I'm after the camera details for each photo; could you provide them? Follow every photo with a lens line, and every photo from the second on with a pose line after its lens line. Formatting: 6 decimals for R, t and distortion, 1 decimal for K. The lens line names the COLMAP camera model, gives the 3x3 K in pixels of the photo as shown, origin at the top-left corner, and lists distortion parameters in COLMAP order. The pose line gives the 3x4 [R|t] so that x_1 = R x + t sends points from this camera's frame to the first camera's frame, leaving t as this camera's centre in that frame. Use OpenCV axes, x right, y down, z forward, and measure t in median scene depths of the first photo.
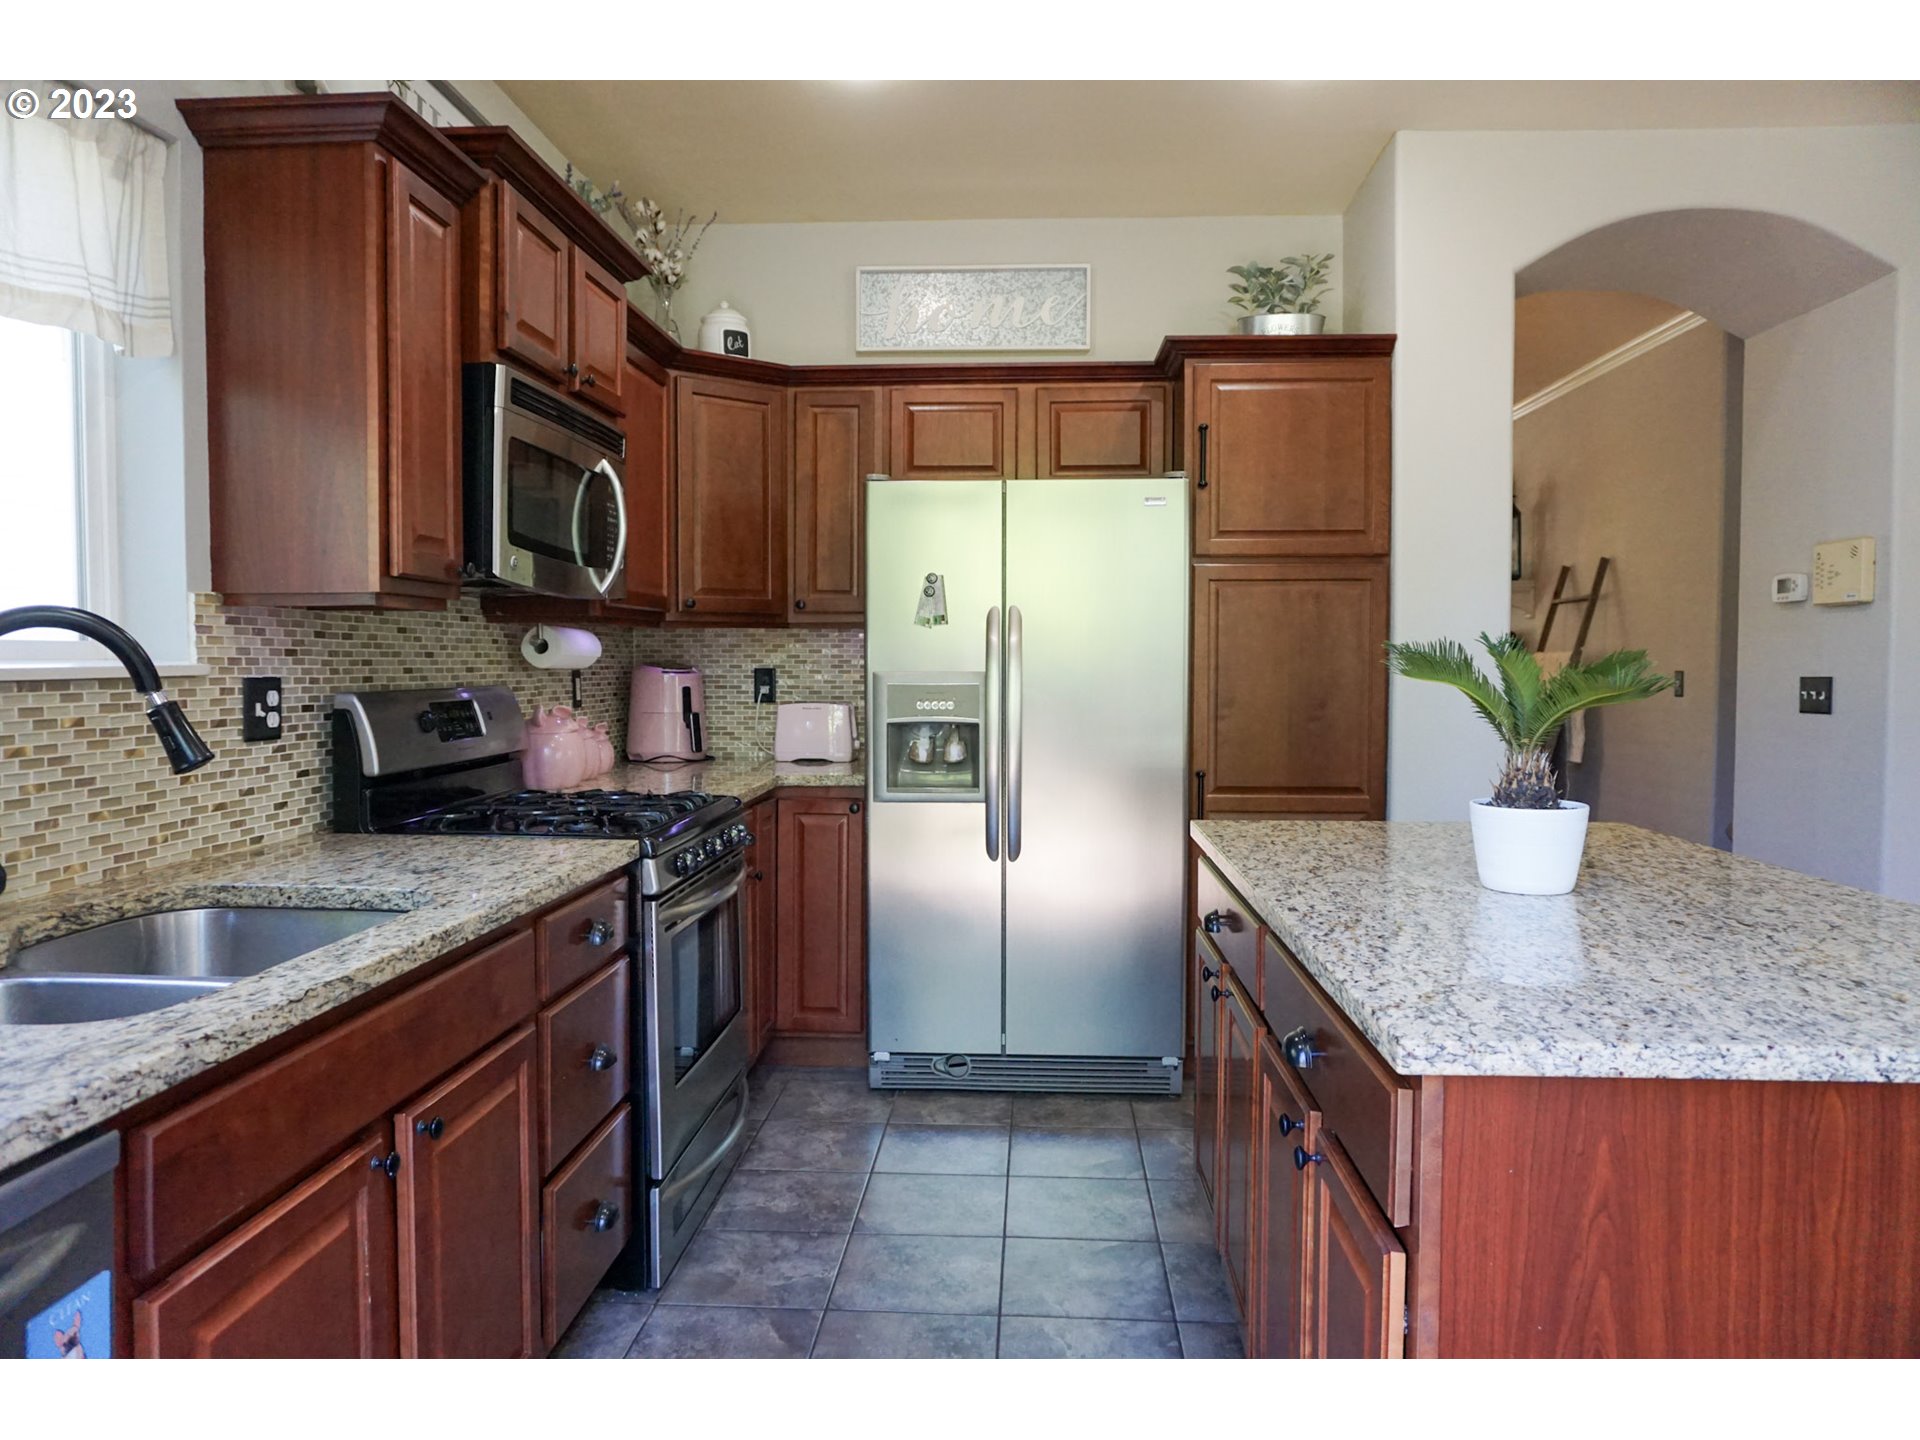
lens RADIAL K [[1270.9, 0, 952.6], [0, 1270.9, 715.0], [0, 0, 1]] dist [-0.034996, 0.002462]
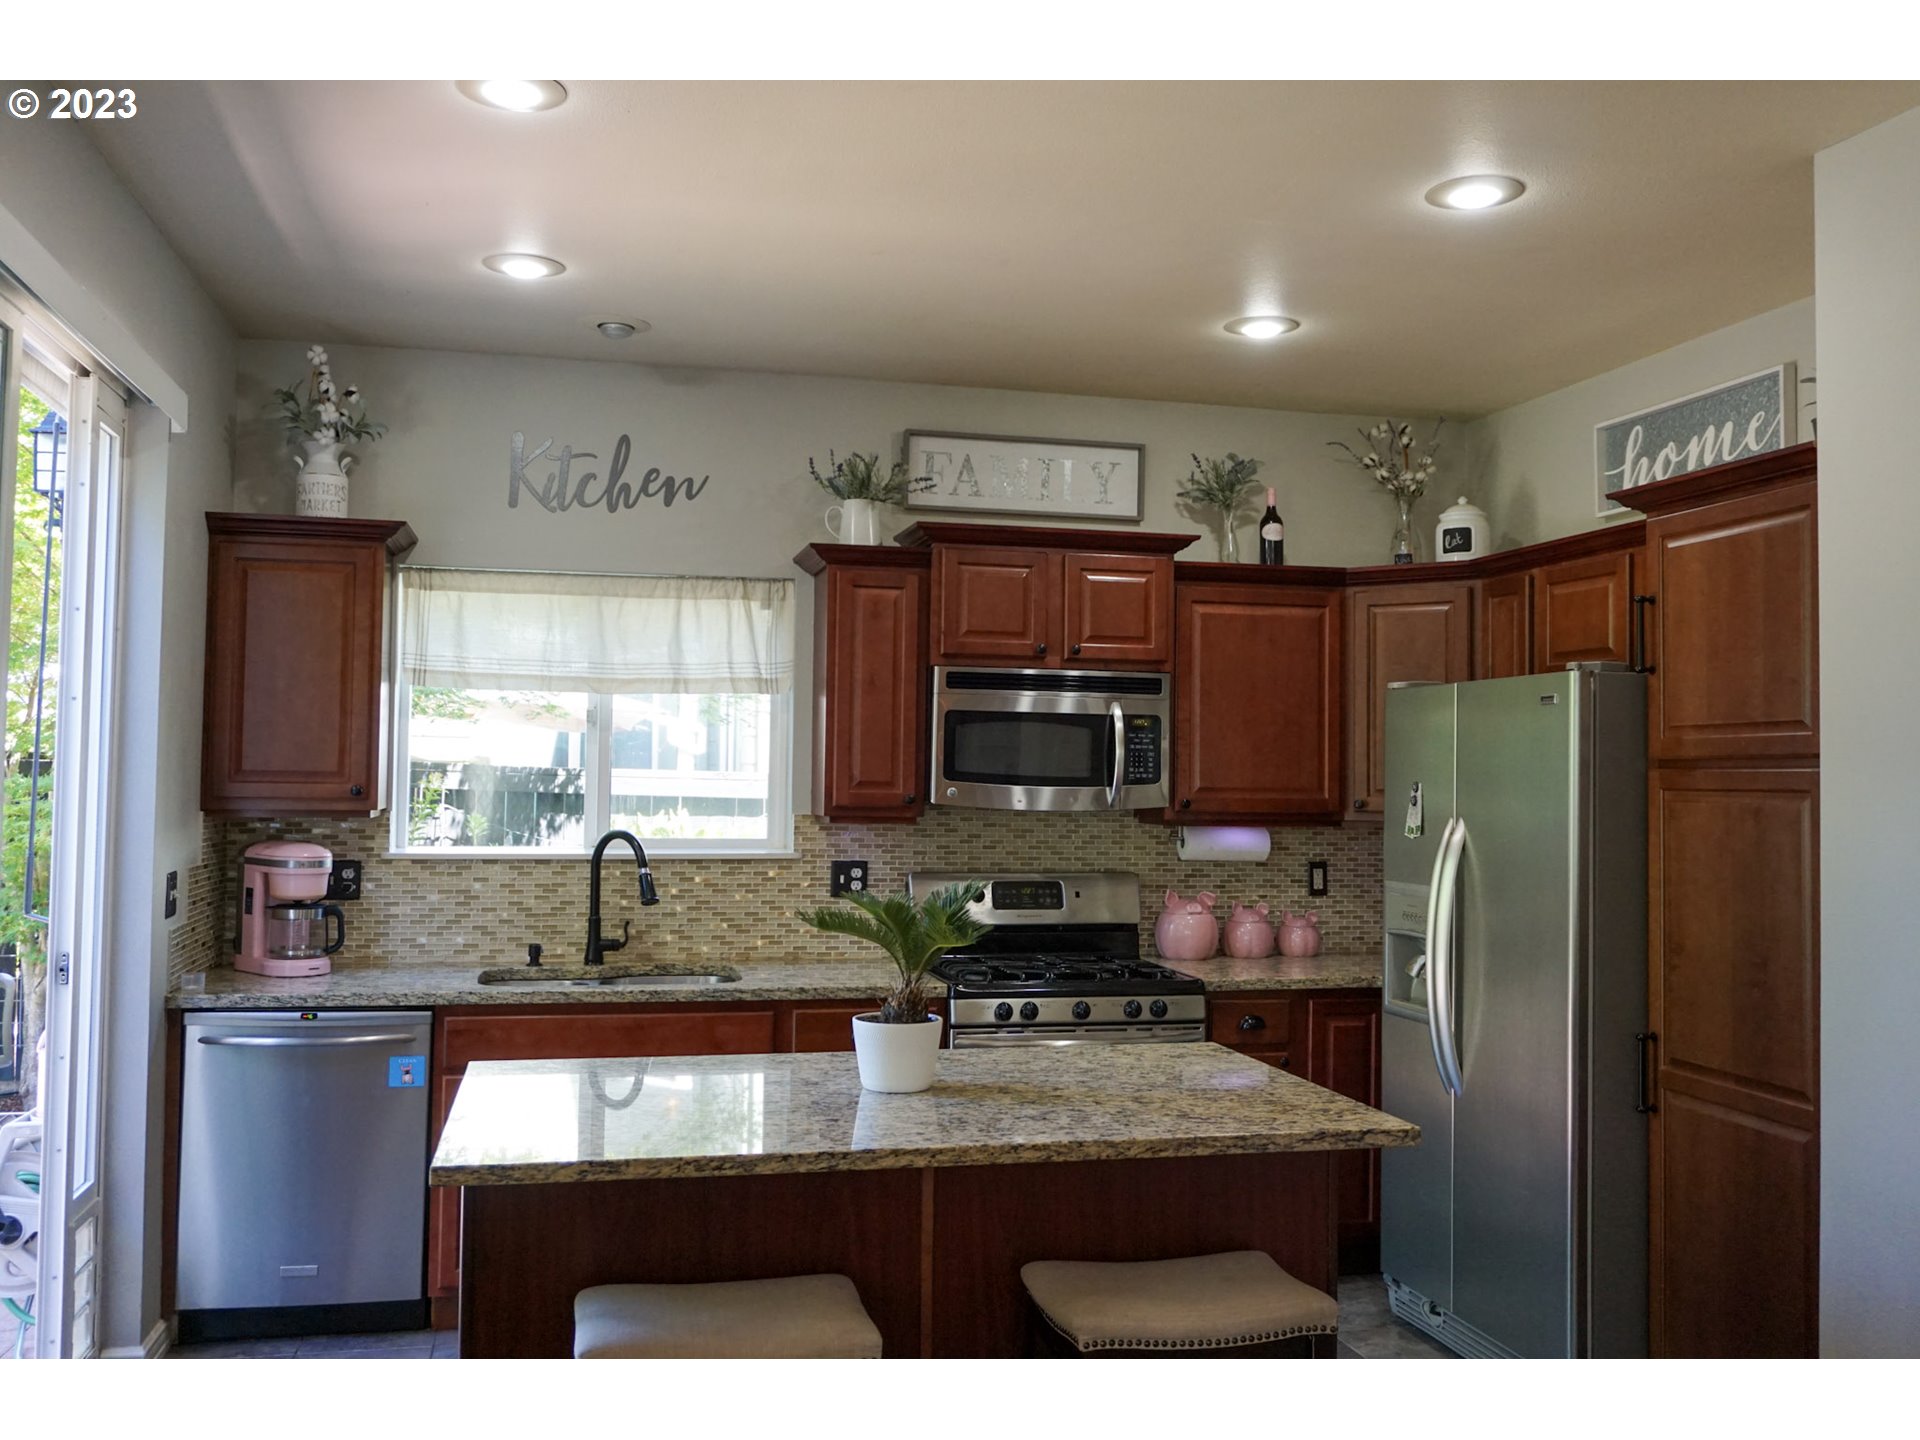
lens RADIAL K [[1635.1, 0, 954.2], [0, 1635.1, 719.2], [0, 0, 1]] dist [0.003270, -0.012062]
pose [[0.301180, -0.031059, -0.953062, 1.084033], [-0.055829, 0.997181, -0.050139, -0.078355], [0.951932, 0.068310, 0.298596, 0.292786]]
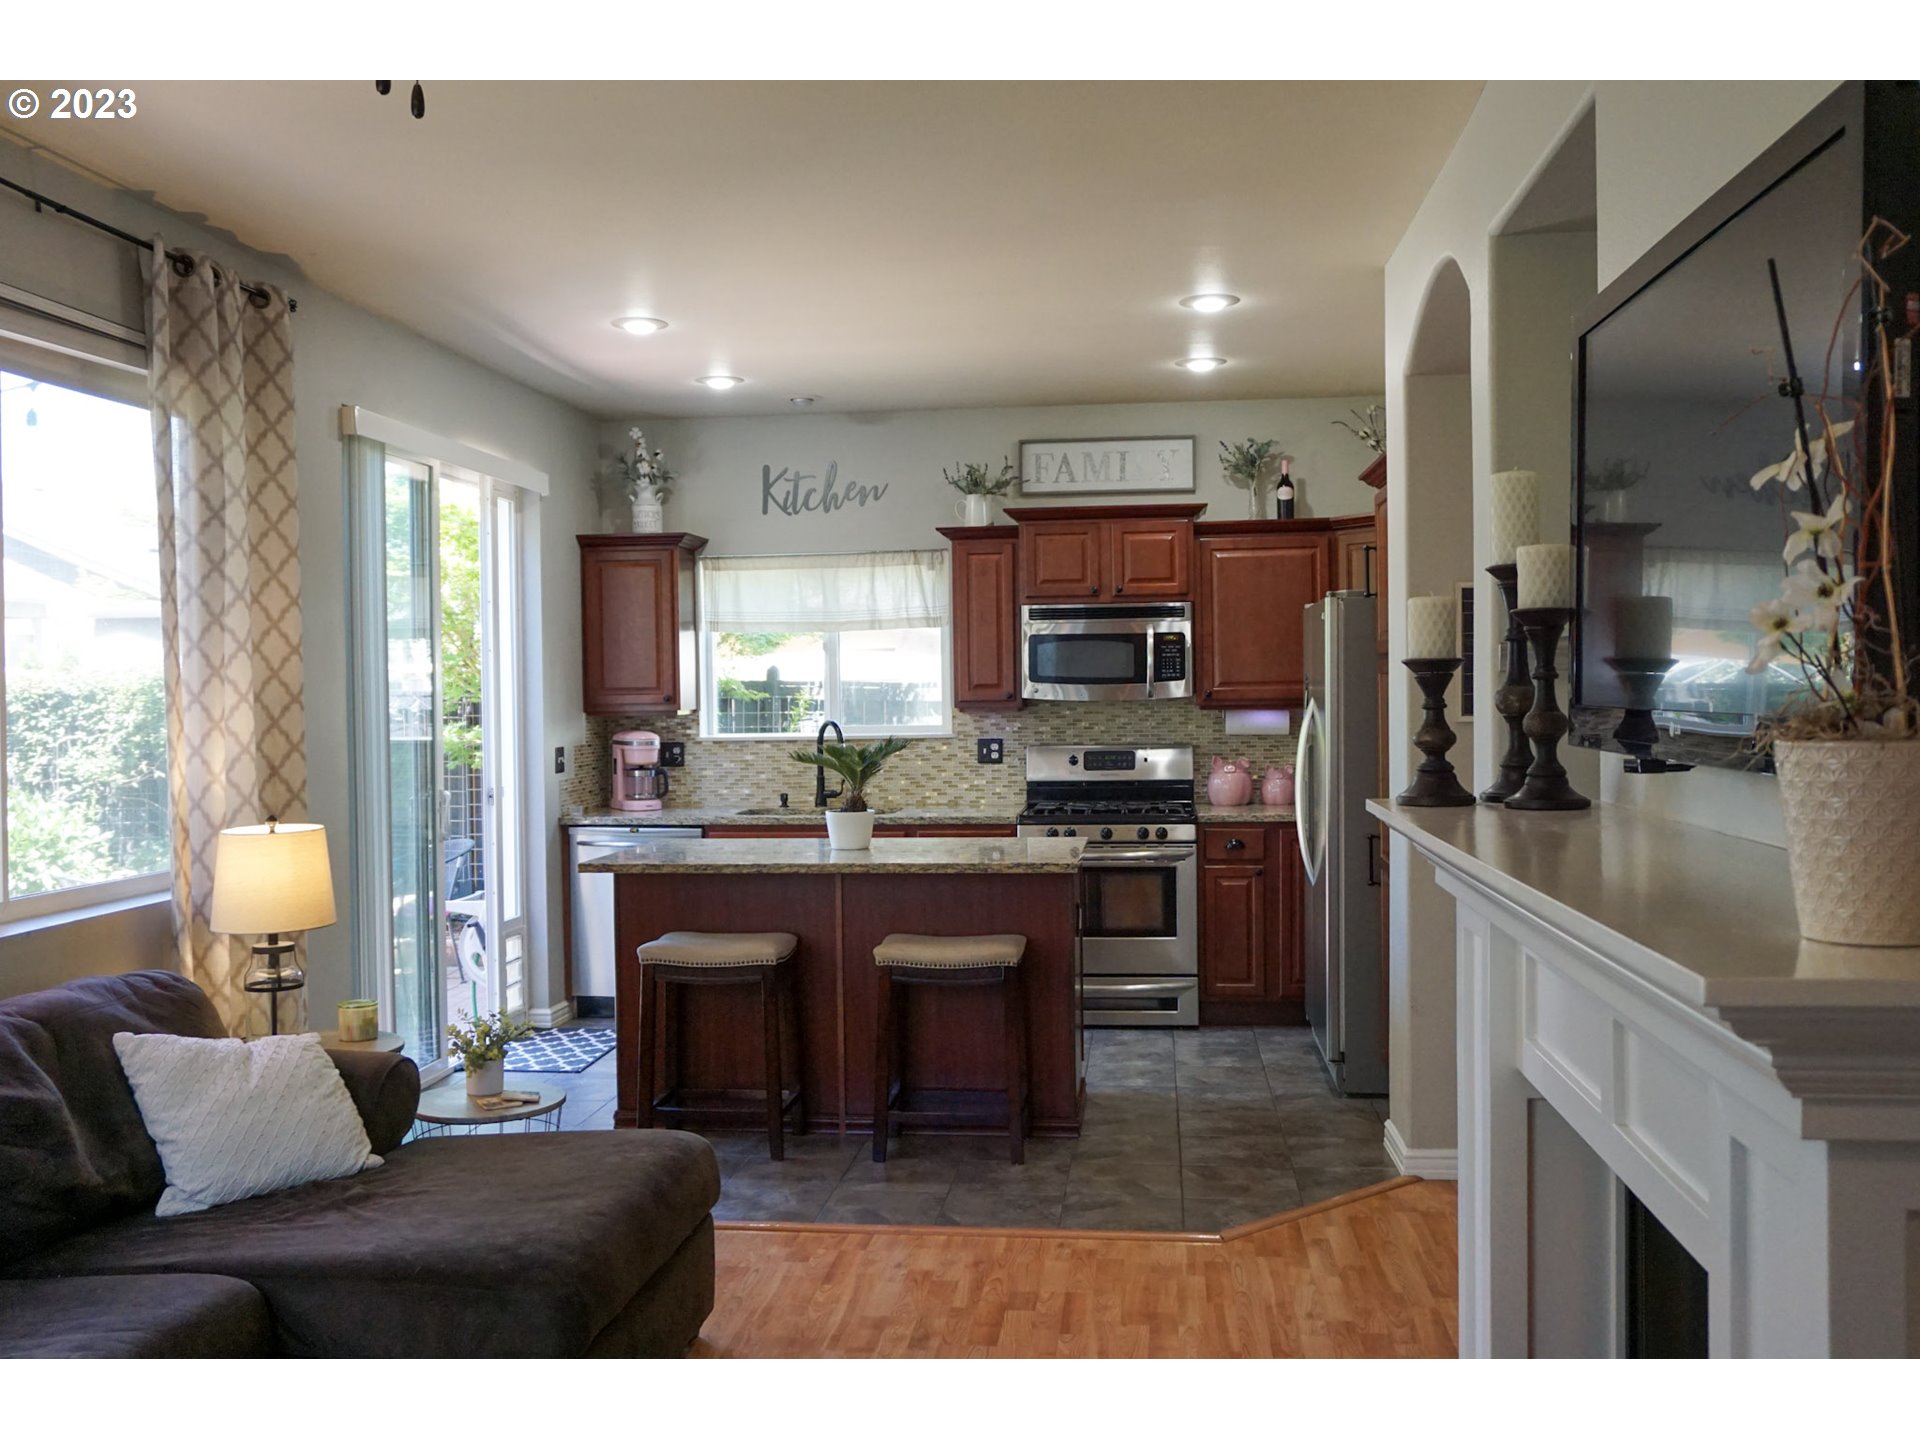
lens RADIAL K [[1635.1, 0, 961.8], [0, 1635.1, 721.0], [0, 0, 1]] dist [0.003270, -0.012062]
pose [[-0.038221, 0.018911, -0.999090, 1.822046], [-0.030407, 0.999336, 0.020079, -0.085621], [0.998807, 0.031147, -0.037621, 0.697073]]
